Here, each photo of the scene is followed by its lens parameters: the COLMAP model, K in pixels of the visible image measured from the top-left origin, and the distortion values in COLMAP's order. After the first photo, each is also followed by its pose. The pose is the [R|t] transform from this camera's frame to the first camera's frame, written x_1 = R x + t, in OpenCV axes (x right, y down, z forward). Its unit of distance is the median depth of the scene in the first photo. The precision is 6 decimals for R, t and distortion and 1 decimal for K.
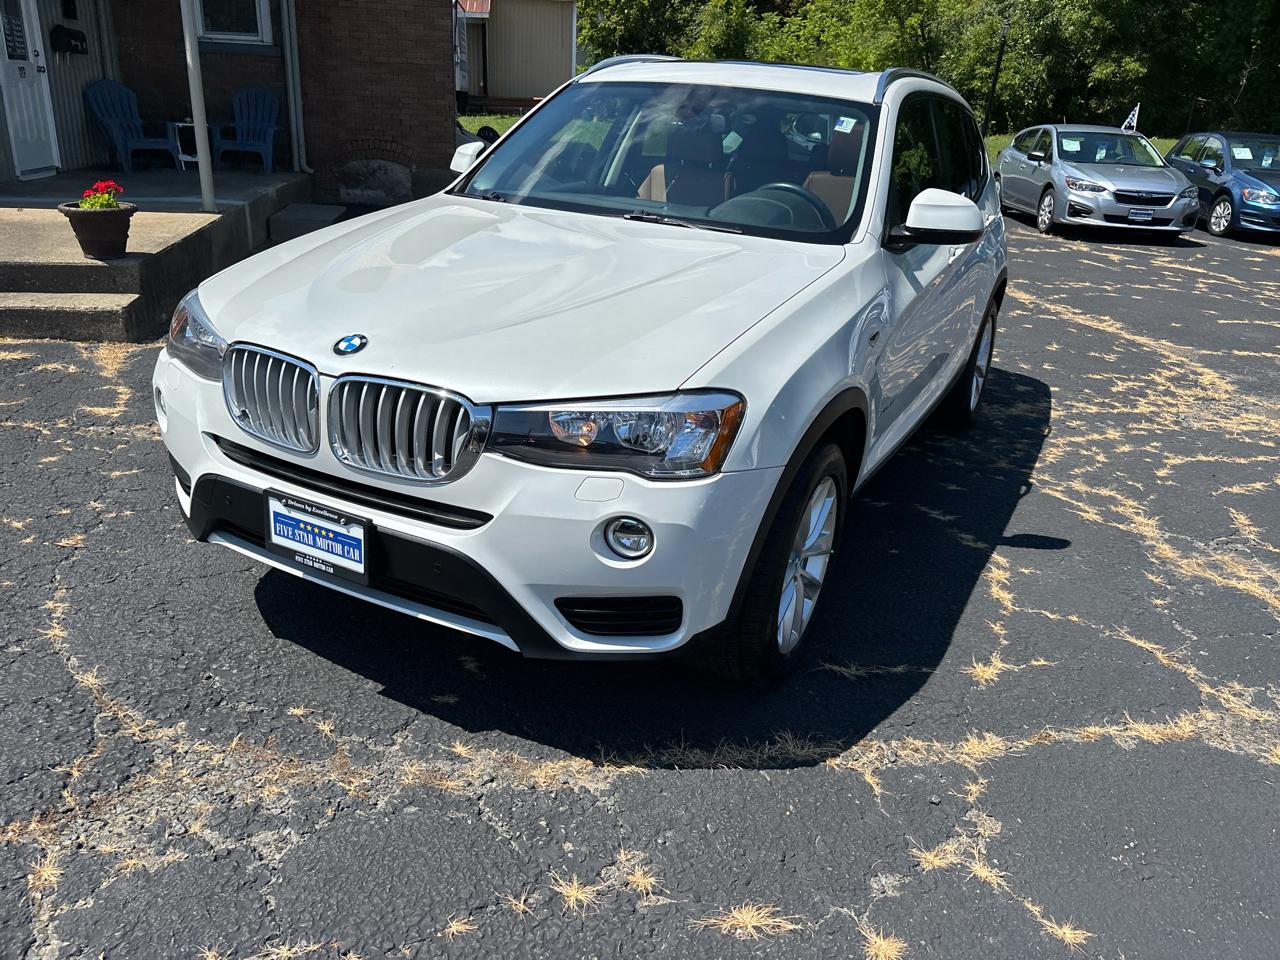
lens RADIAL K [[965.3, 0, 635.5], [0, 965.3, 472.7], [0, 0, 1]] dist [0.048657, -0.049961]
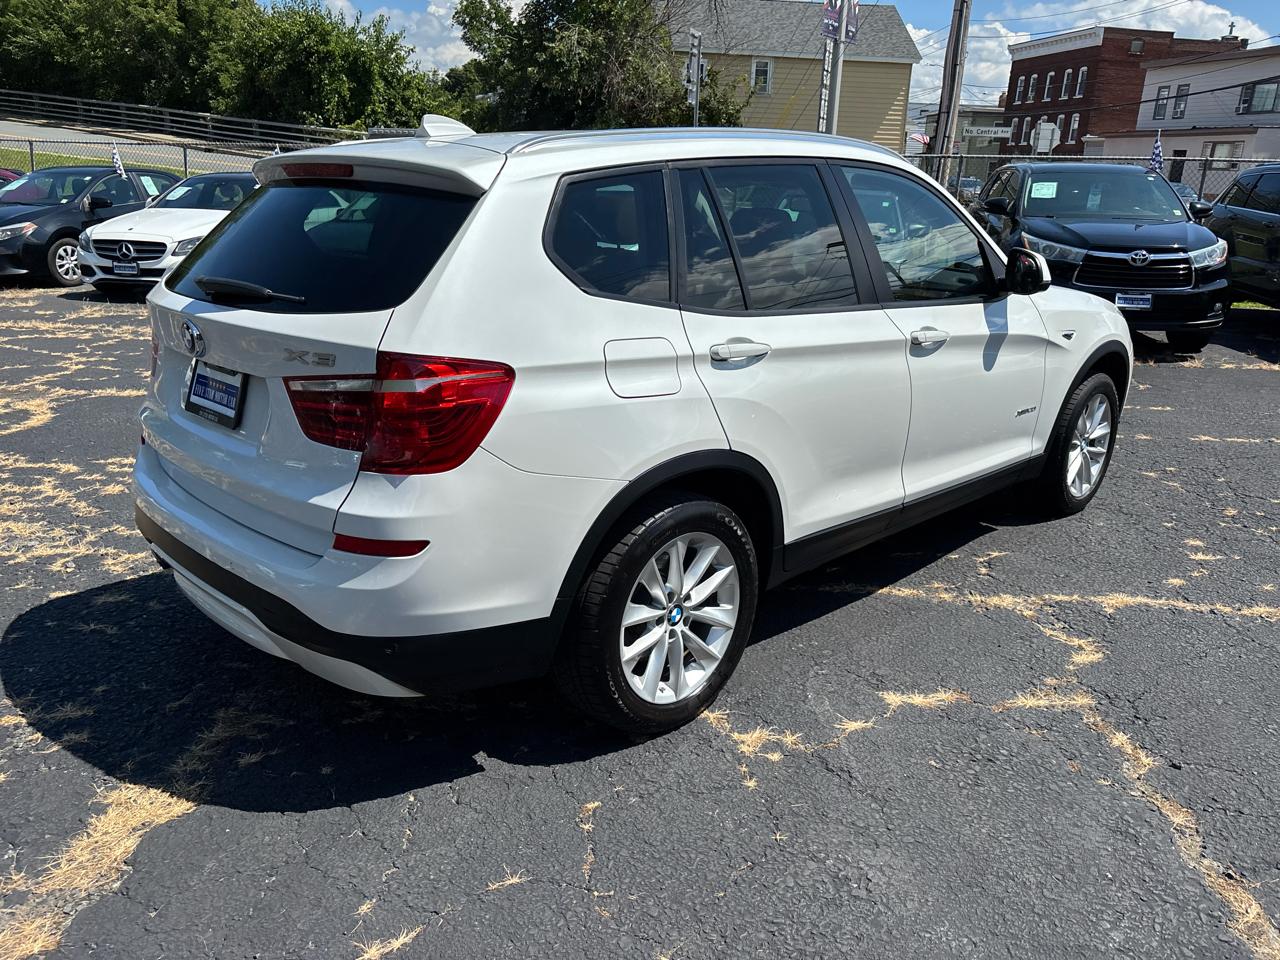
lens RADIAL K [[965.3, 0, 635.4], [0, 965.3, 480.7], [0, 0, 1]] dist [0.048657, -0.049961]
pose [[-0.947625, -0.167440, 0.271974, -0.127349], [0.040235, 0.782190, 0.621740, -0.974939], [-0.316839, 0.600119, -0.734486, 2.478670]]
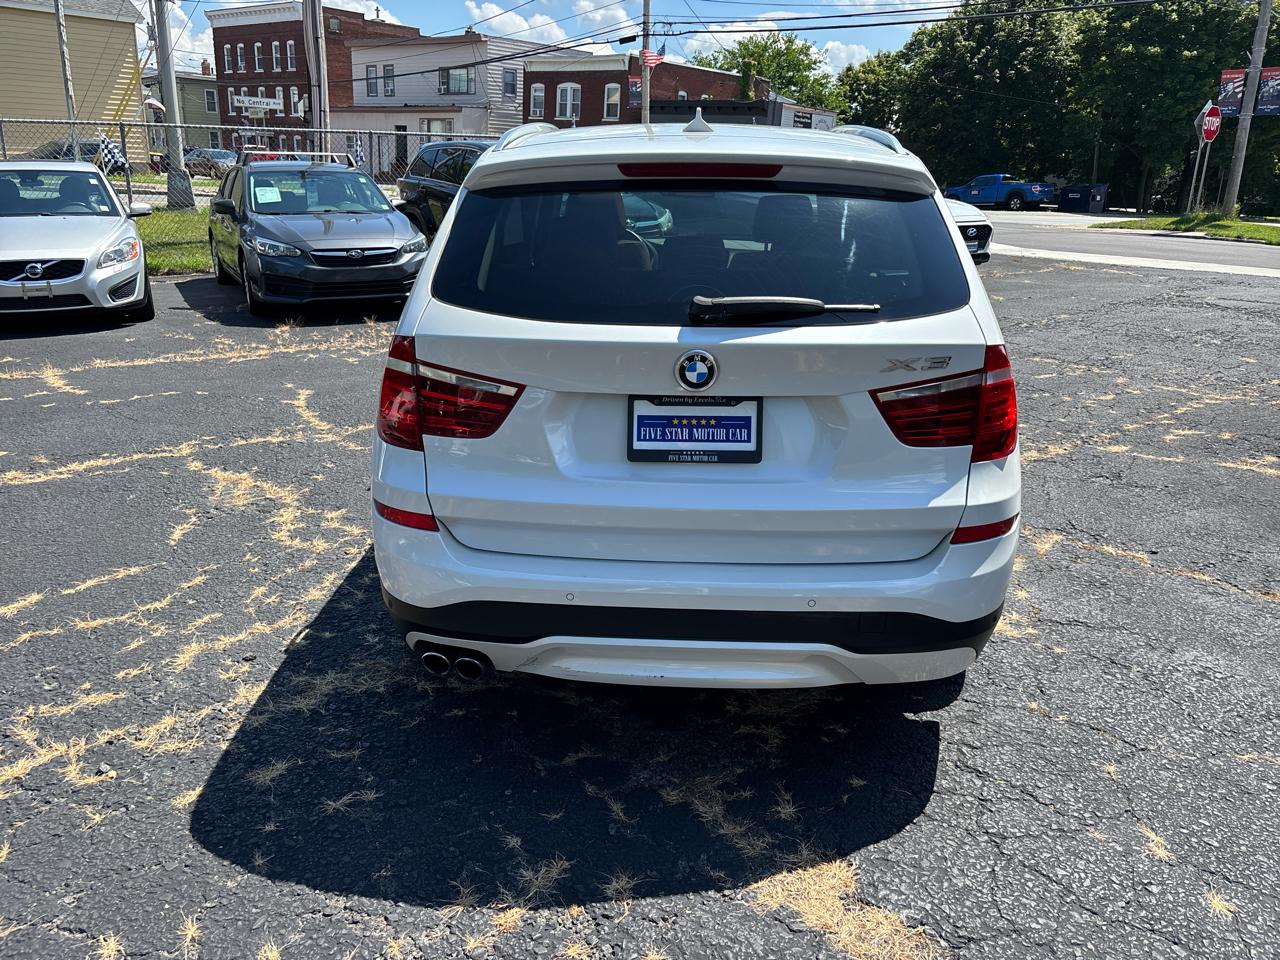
lens RADIAL K [[965.3, 0, 636.3], [0, 965.3, 481.0], [0, 0, 1]] dist [0.048657, -0.049961]
pose [[-0.902207, 0.060579, -0.427027, 0.818721], [-0.219755, 0.787366, 0.575988, -0.906738], [0.371120, 0.613502, -0.697055, 2.447065]]
